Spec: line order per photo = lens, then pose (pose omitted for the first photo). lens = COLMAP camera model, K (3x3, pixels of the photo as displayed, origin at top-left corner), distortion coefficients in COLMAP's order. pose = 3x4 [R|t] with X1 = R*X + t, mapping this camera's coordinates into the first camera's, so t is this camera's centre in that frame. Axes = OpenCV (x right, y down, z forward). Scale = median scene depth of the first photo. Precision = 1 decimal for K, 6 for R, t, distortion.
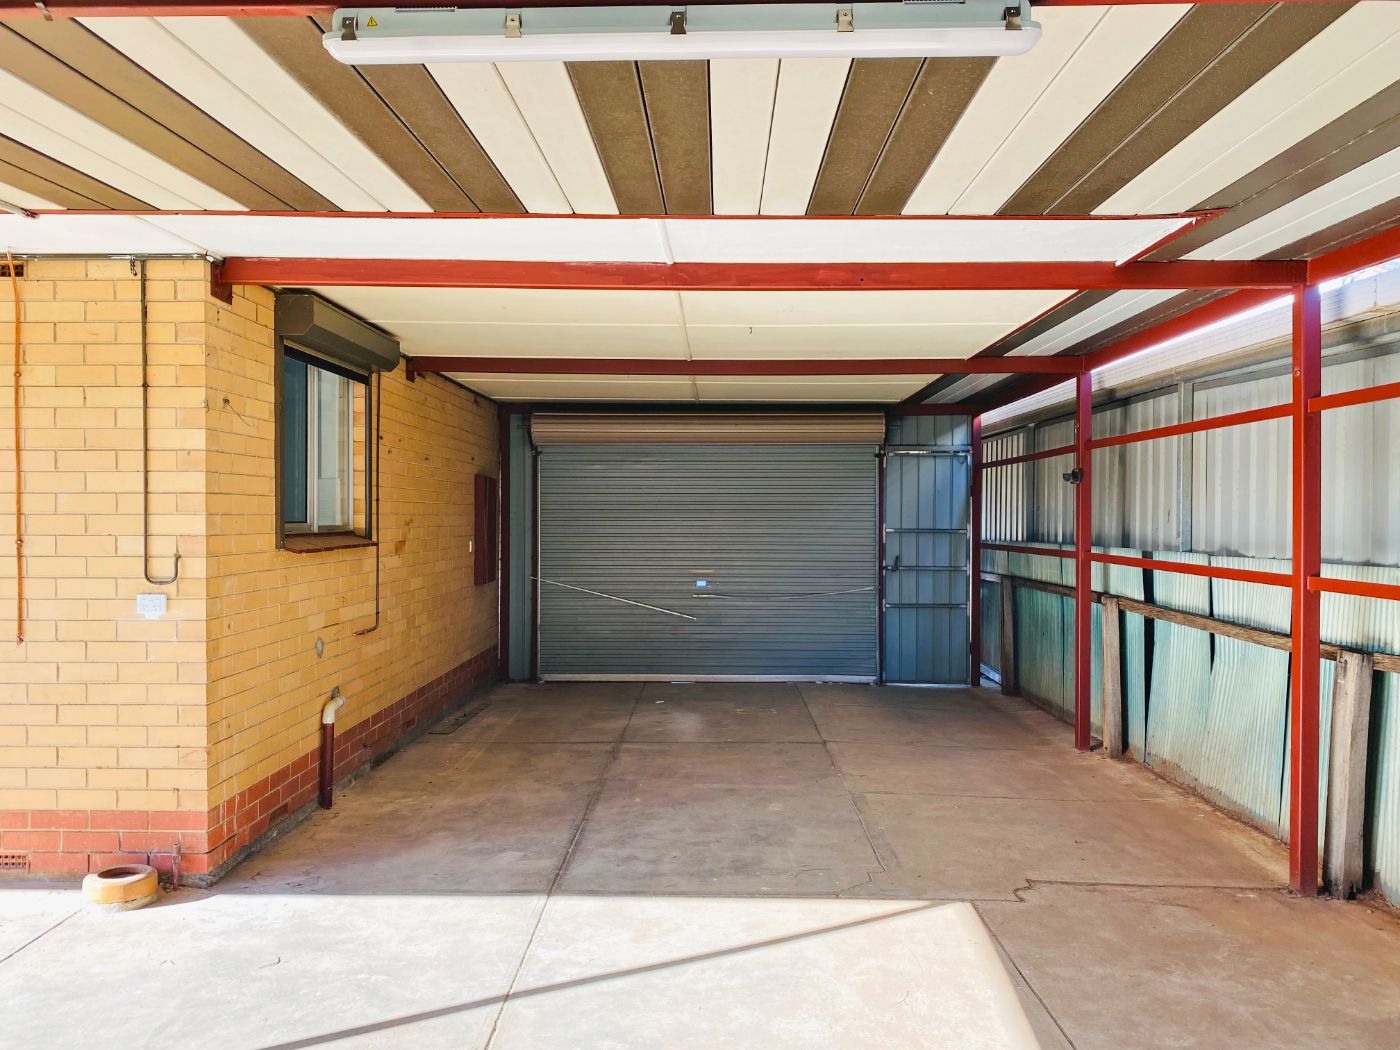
lens RADIAL K [[1091.4, 0, 700.2], [0, 1091.4, 521.2], [0, 0, 1]] dist [0.040737, -0.059990]
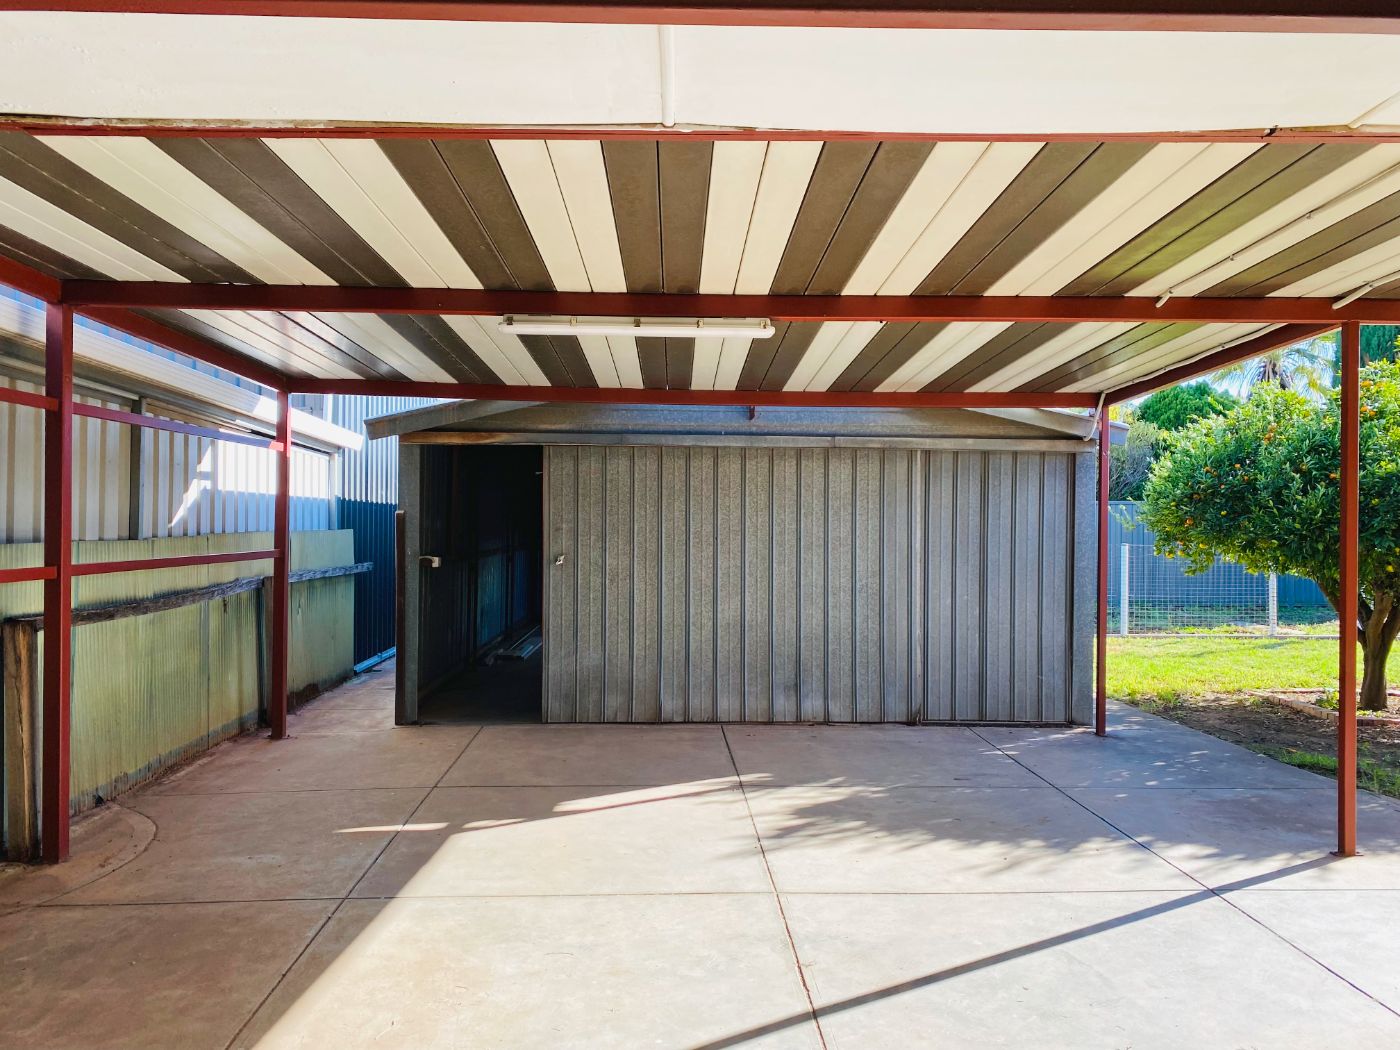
lens RADIAL K [[1091.4, 0, 697.8], [0, 1091.4, 517.0], [0, 0, 1]] dist [0.040737, -0.059990]
pose [[-0.998826, -0.009057, -0.047594, -0.025460], [-0.009988, 0.999763, 0.019361, -0.016770], [0.047408, 0.019814, -0.998679, 1.965461]]
